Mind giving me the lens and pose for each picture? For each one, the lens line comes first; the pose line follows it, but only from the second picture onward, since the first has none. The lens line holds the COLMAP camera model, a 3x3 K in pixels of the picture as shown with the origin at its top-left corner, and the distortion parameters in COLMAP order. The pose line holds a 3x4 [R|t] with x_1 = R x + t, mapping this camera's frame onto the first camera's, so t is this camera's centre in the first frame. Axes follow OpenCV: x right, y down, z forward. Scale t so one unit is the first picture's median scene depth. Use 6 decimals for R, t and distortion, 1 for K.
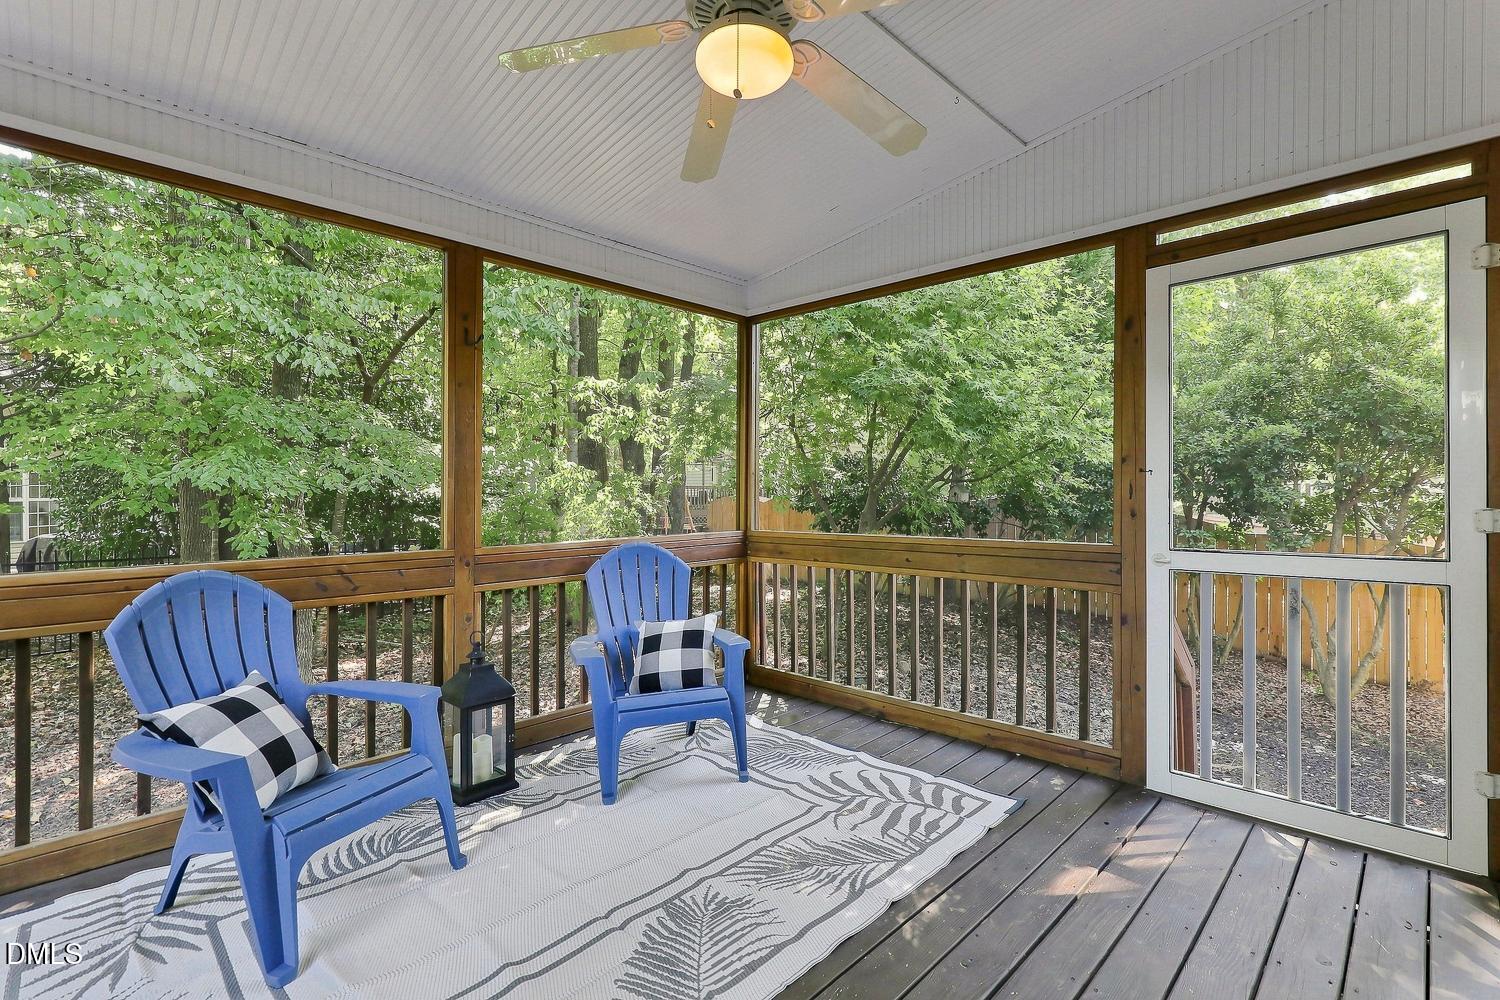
lens RADIAL K [[690.6, 0, 749.1], [0, 690.6, 490.4], [0, 0, 1]] dist [0.004922, -0.001369]
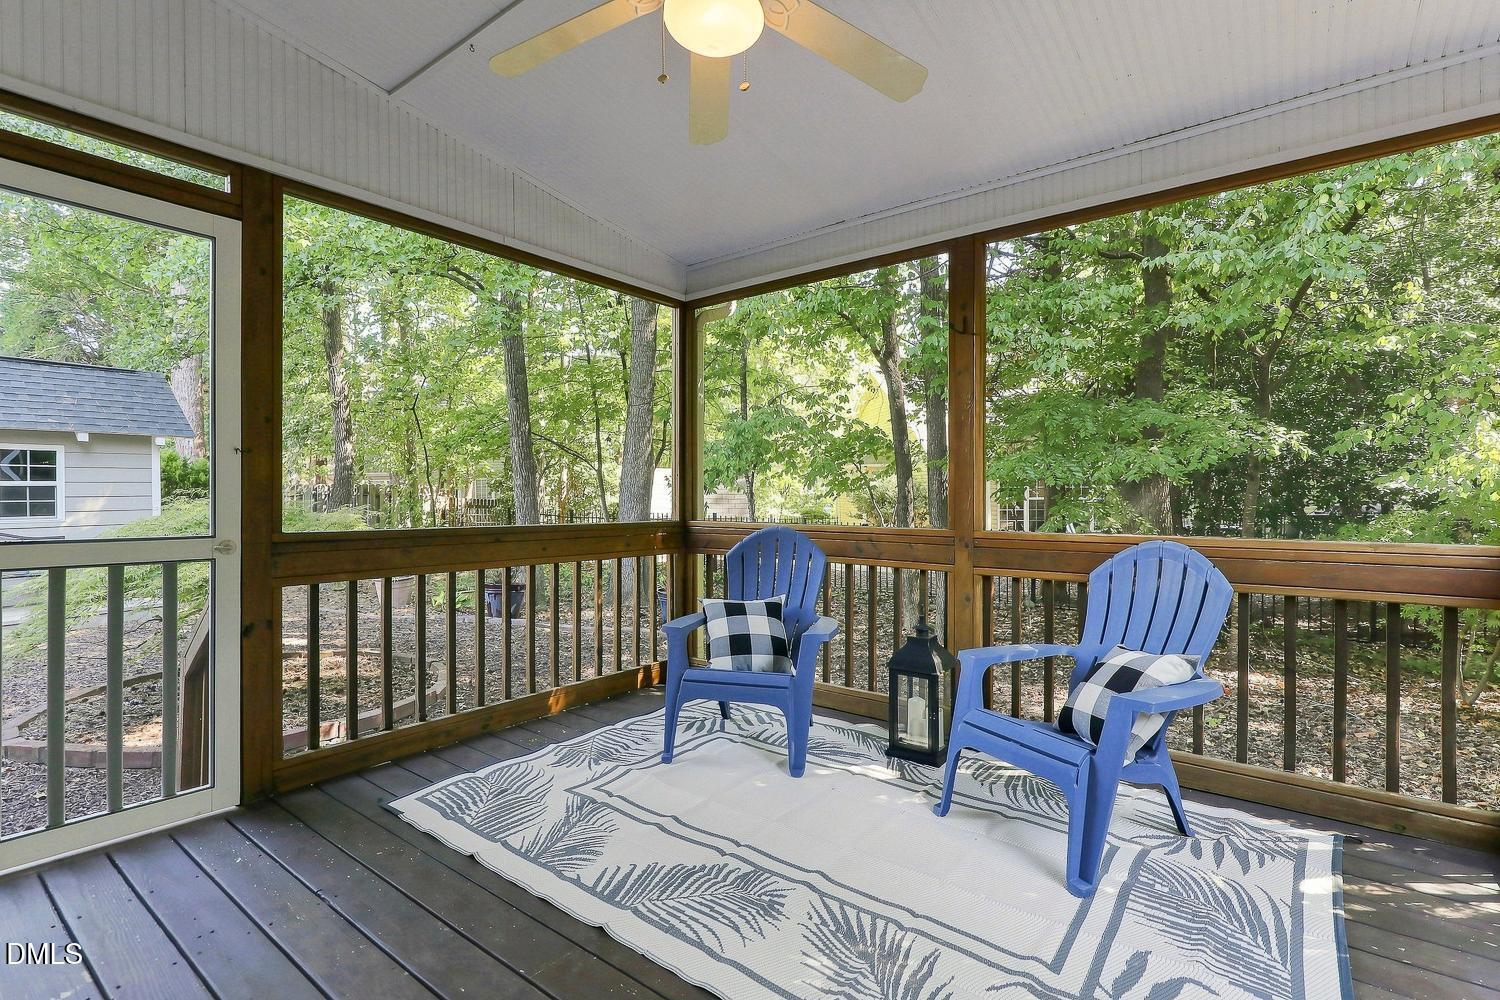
lens RADIAL K [[690.6, 0, 759.0], [0, 690.6, 494.0], [0, 0, 1]] dist [0.004922, -0.001369]
pose [[0.127420, 0.002949, -0.991845, 0.928424], [-0.000645, 0.999996, 0.002890, 0.042971], [0.991849, 0.000271, 0.127421, 0.905837]]
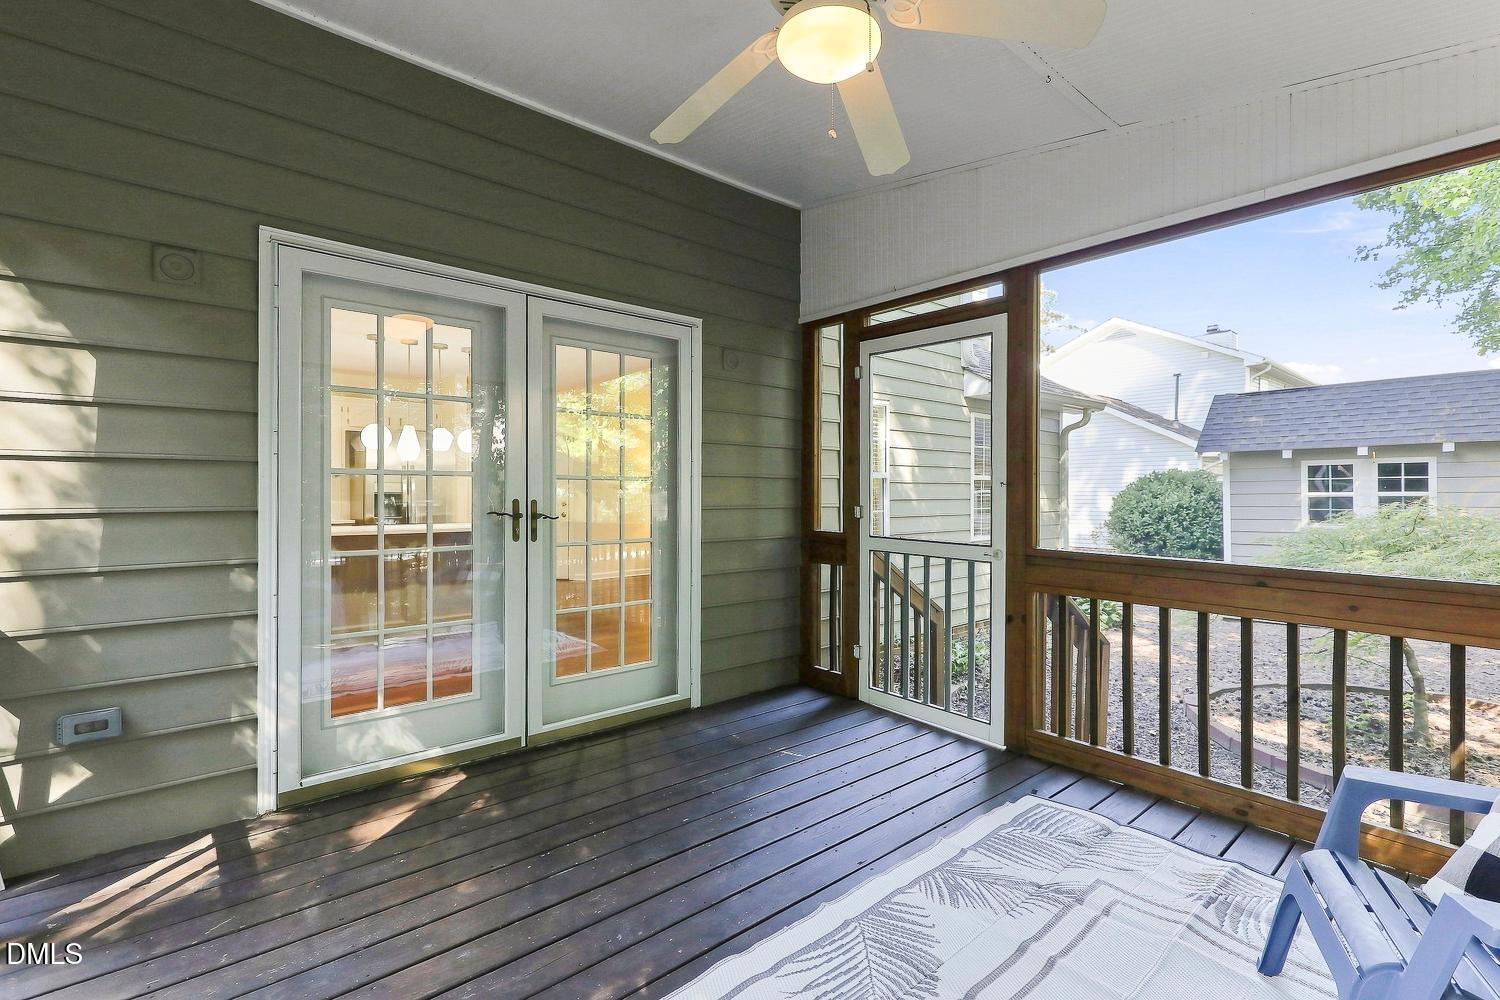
lens RADIAL K [[690.6, 0, 763.0], [0, 690.6, 497.2], [0, 0, 1]] dist [0.004922, -0.001369]
pose [[-0.997422, -0.003543, 0.071670, 0.010899], [-0.002971, 0.999963, 0.008084, -0.011278], [-0.071696, 0.007850, -0.997396, 1.874886]]
